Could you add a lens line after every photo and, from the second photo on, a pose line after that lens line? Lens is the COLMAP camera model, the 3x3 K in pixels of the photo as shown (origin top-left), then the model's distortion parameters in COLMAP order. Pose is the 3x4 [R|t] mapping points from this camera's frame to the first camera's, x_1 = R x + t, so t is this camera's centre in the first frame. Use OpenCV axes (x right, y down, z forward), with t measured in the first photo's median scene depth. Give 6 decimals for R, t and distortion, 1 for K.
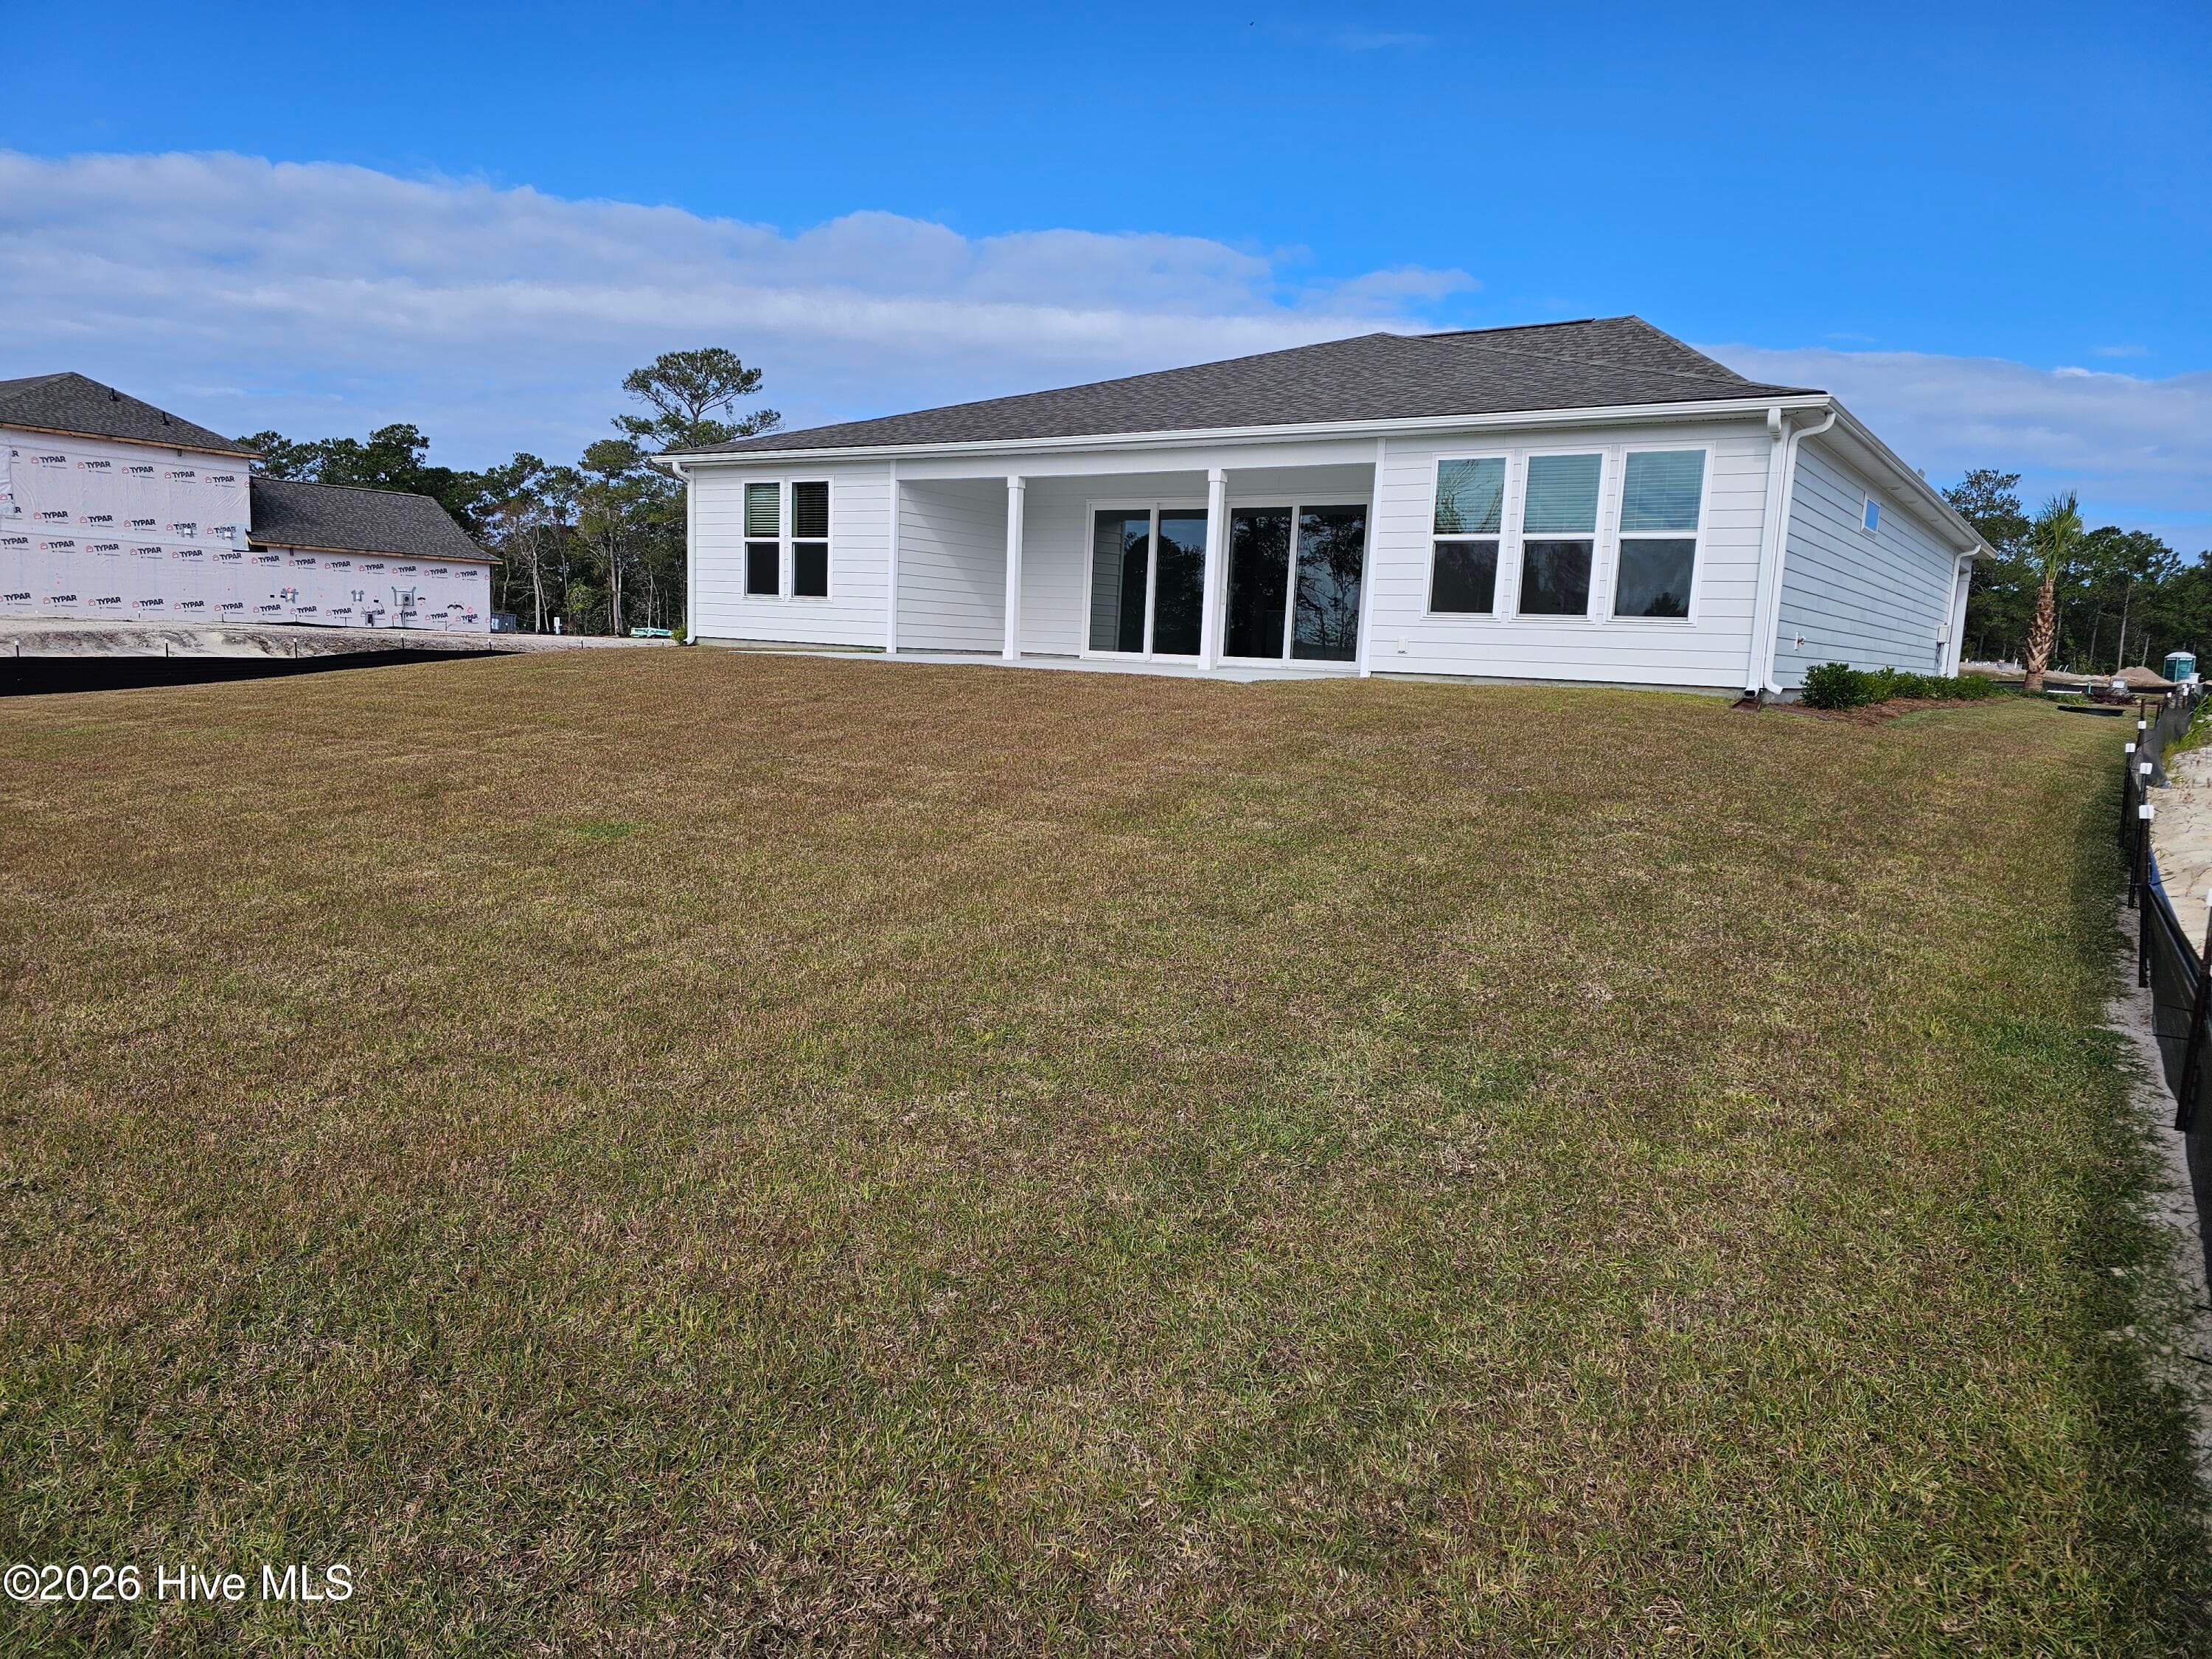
lens RADIAL K [[1489.0, 0, 1106.0], [0, 1489.0, 829.5], [0, 0, 1]] dist [0.048741, -0.039049]
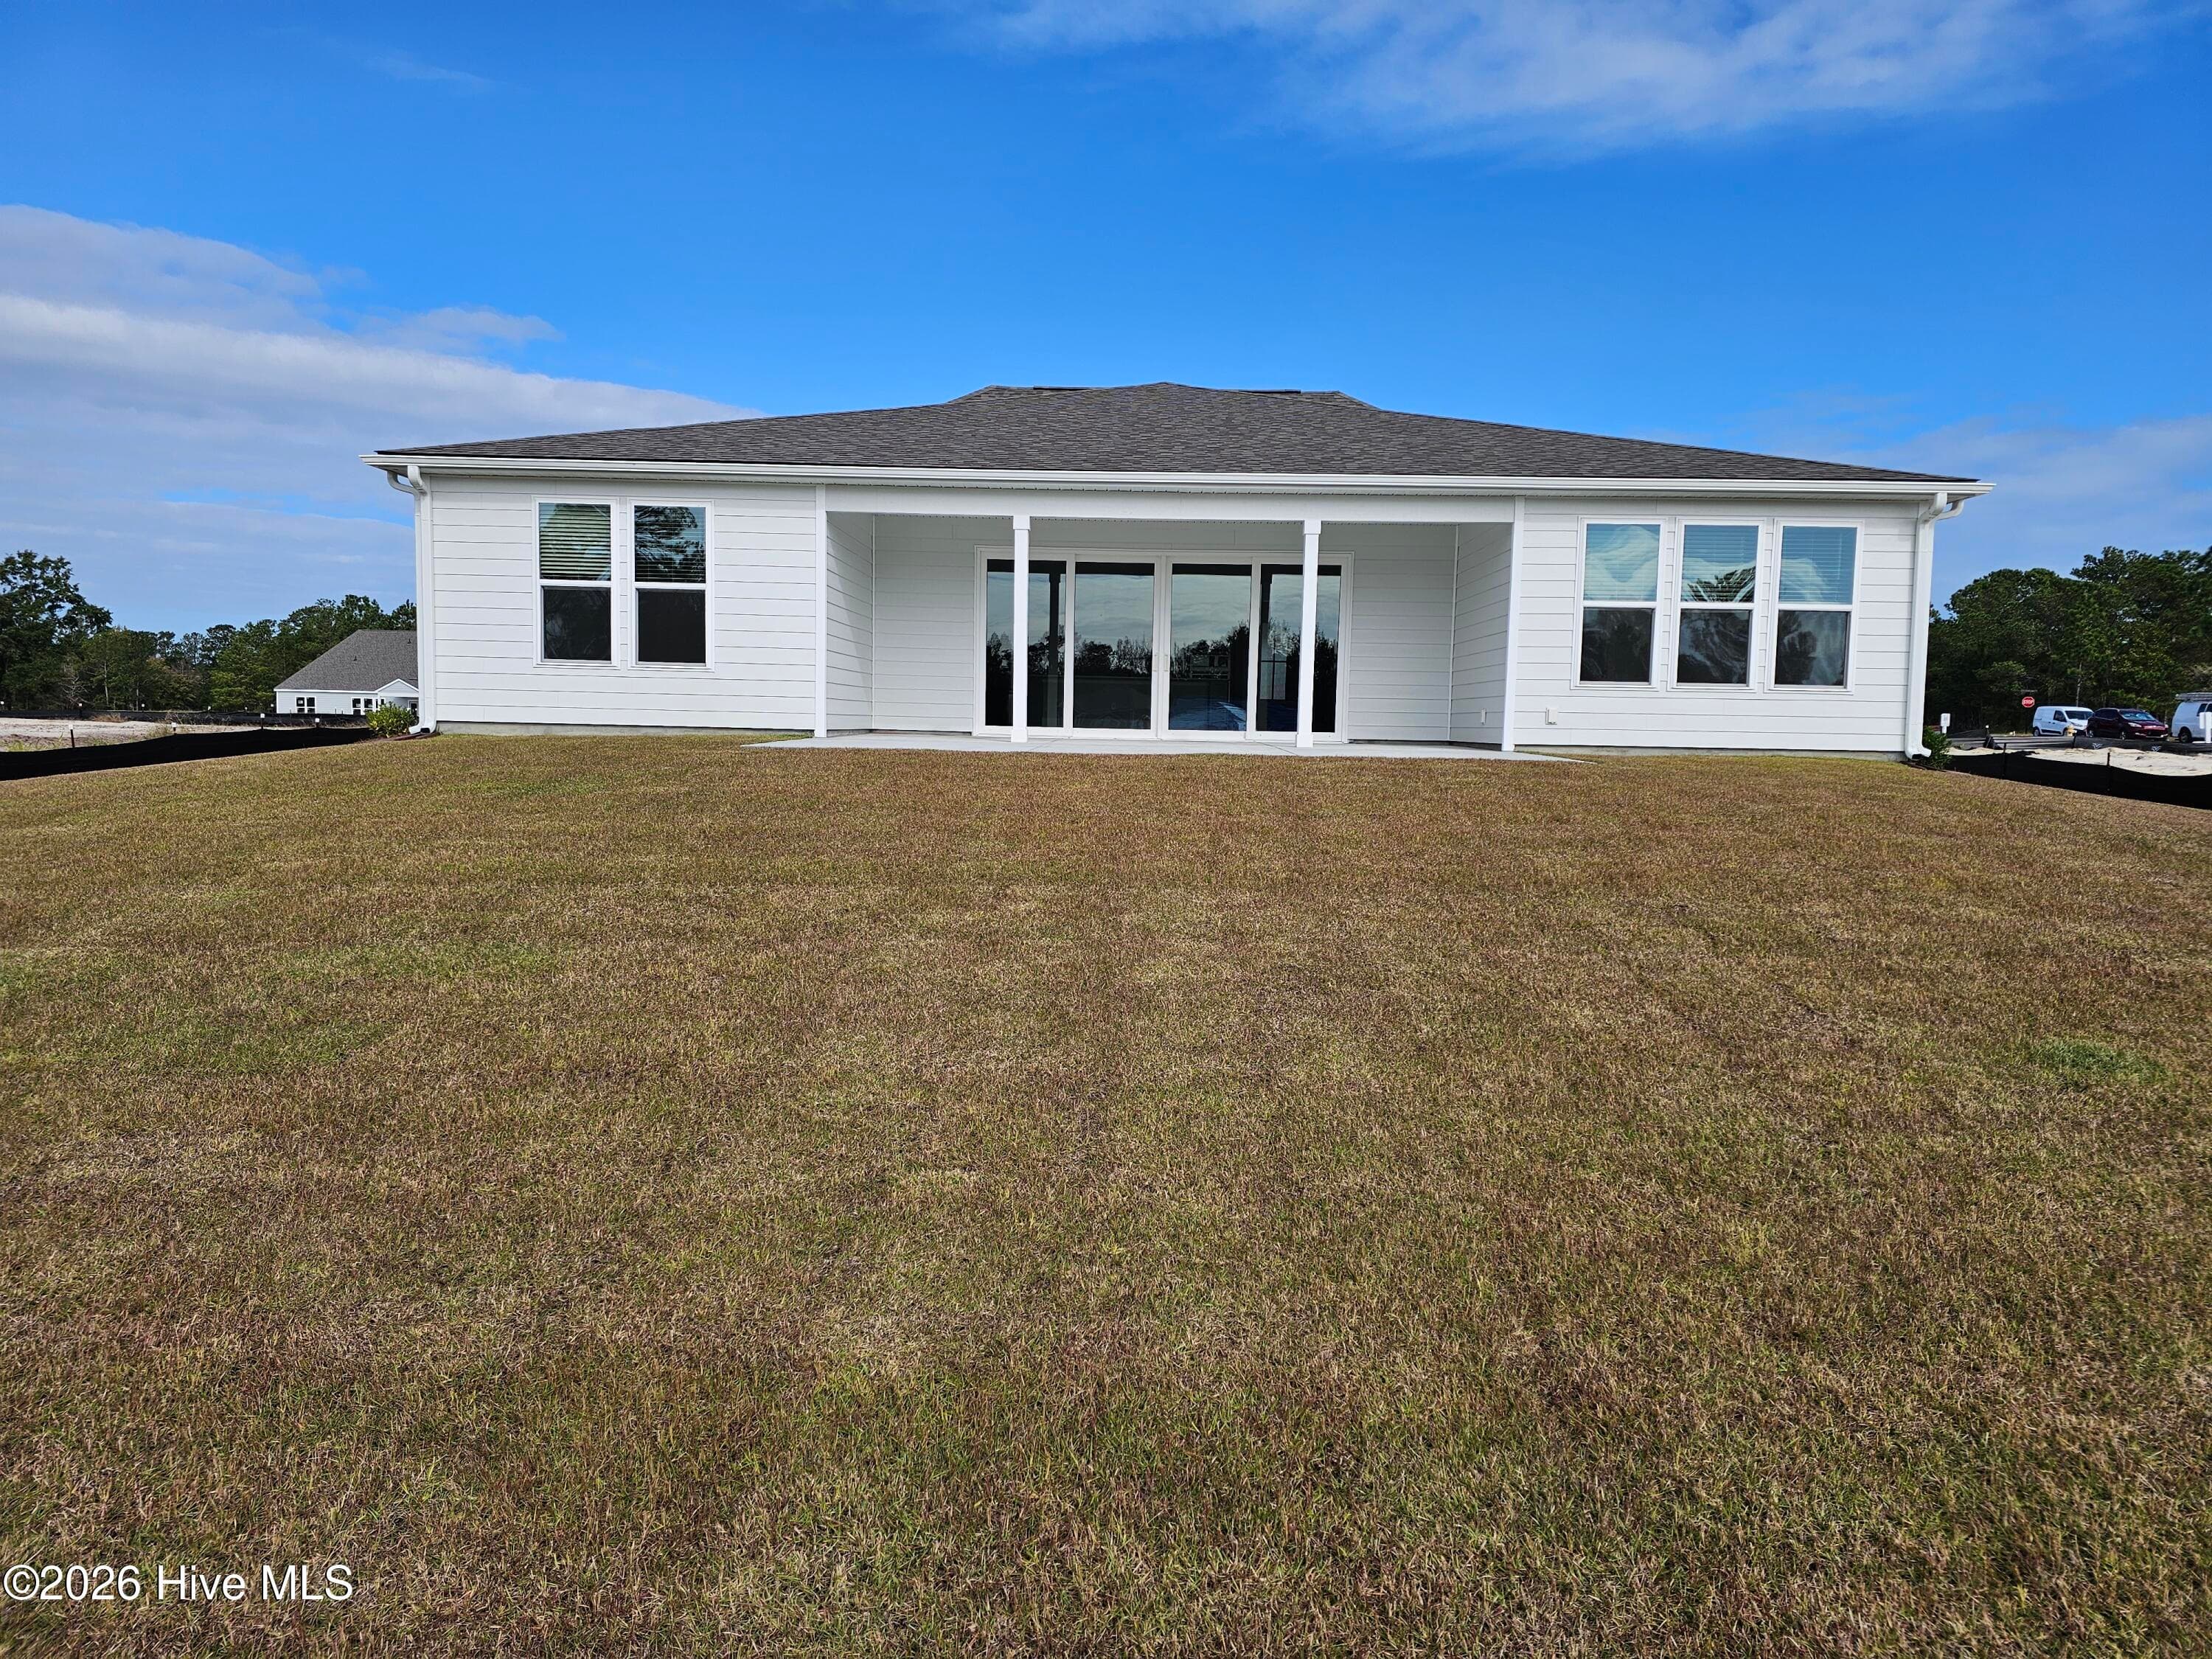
lens RADIAL K [[1489.0, 0, 1106.0], [0, 1489.0, 829.5], [0, 0, 1]] dist [0.048741, -0.039049]
pose [[0.841103, -0.062480, 0.537254, -0.434306], [0.081371, 0.996618, -0.011489, -0.050943], [-0.534719, 0.053381, 0.843342, 0.283745]]
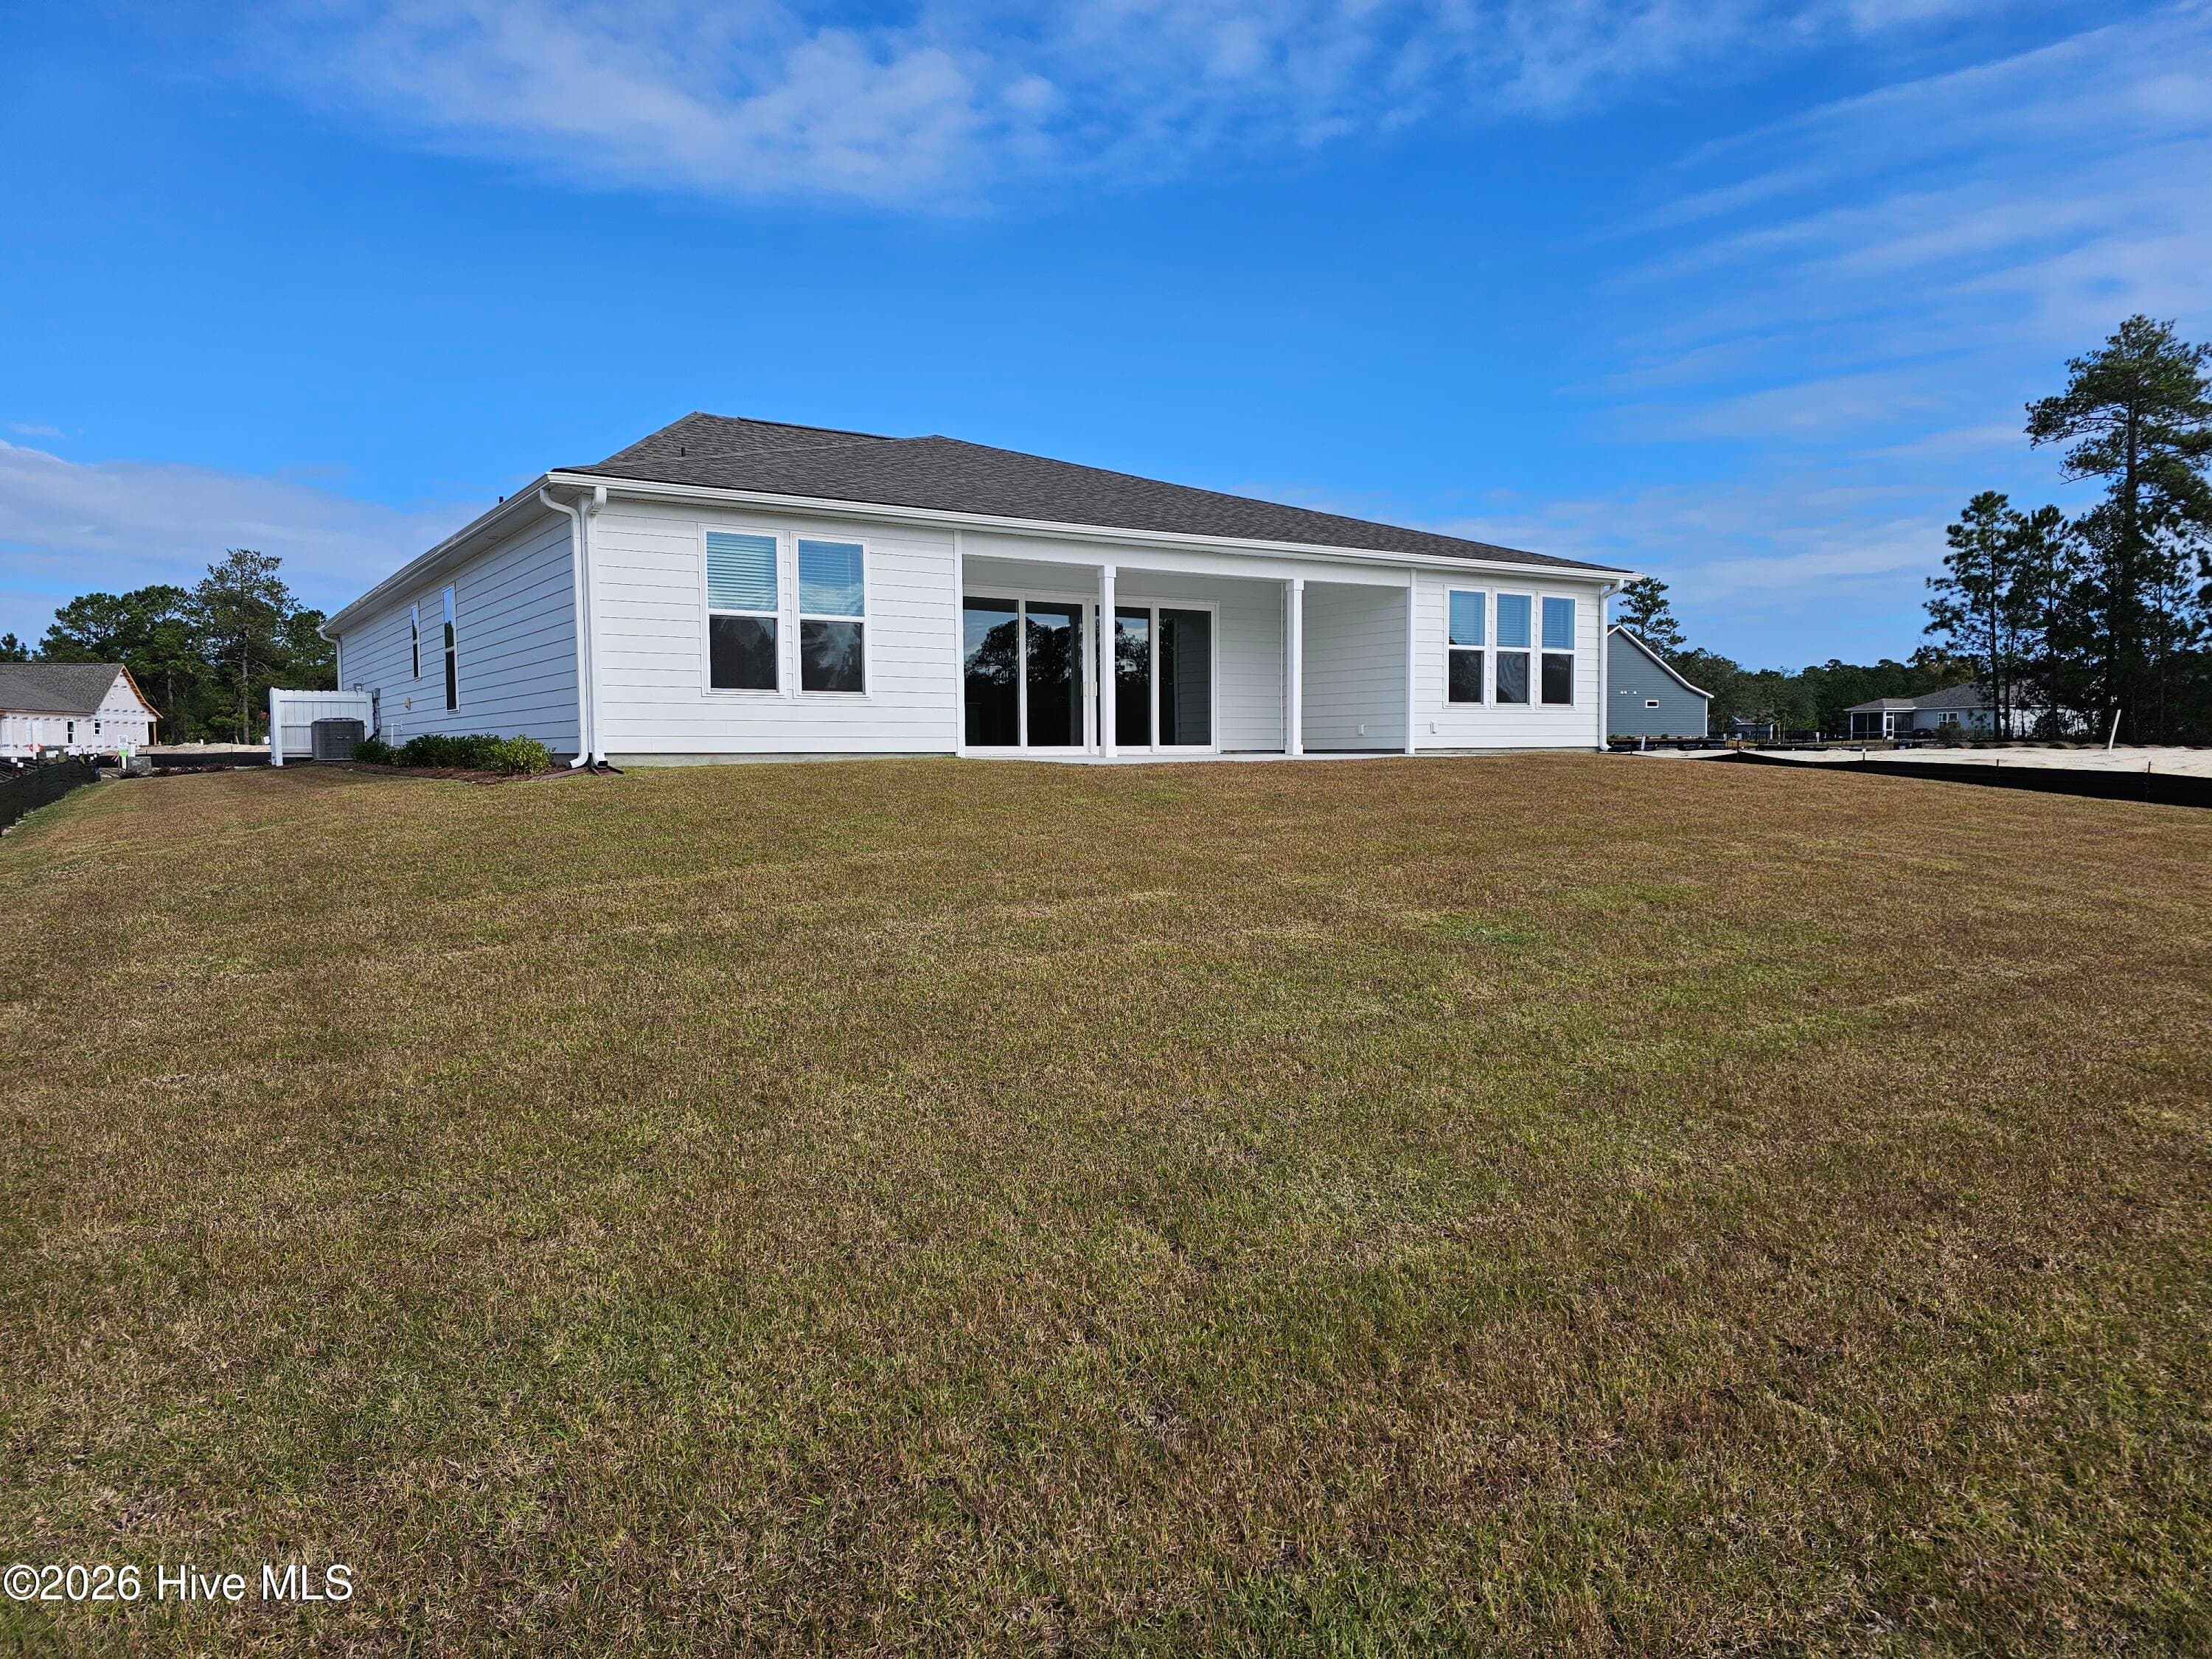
lens RADIAL K [[1415.7, 0, 1052.6], [0, 1415.7, 826.3], [0, 0, 1]] dist [0.050478, 0.000271]
pose [[0.408870, -0.100052, 0.907092, -0.850631], [0.130409, 0.990177, 0.050434, -0.114098], [-0.903227, 0.097672, 0.417901, 0.624932]]
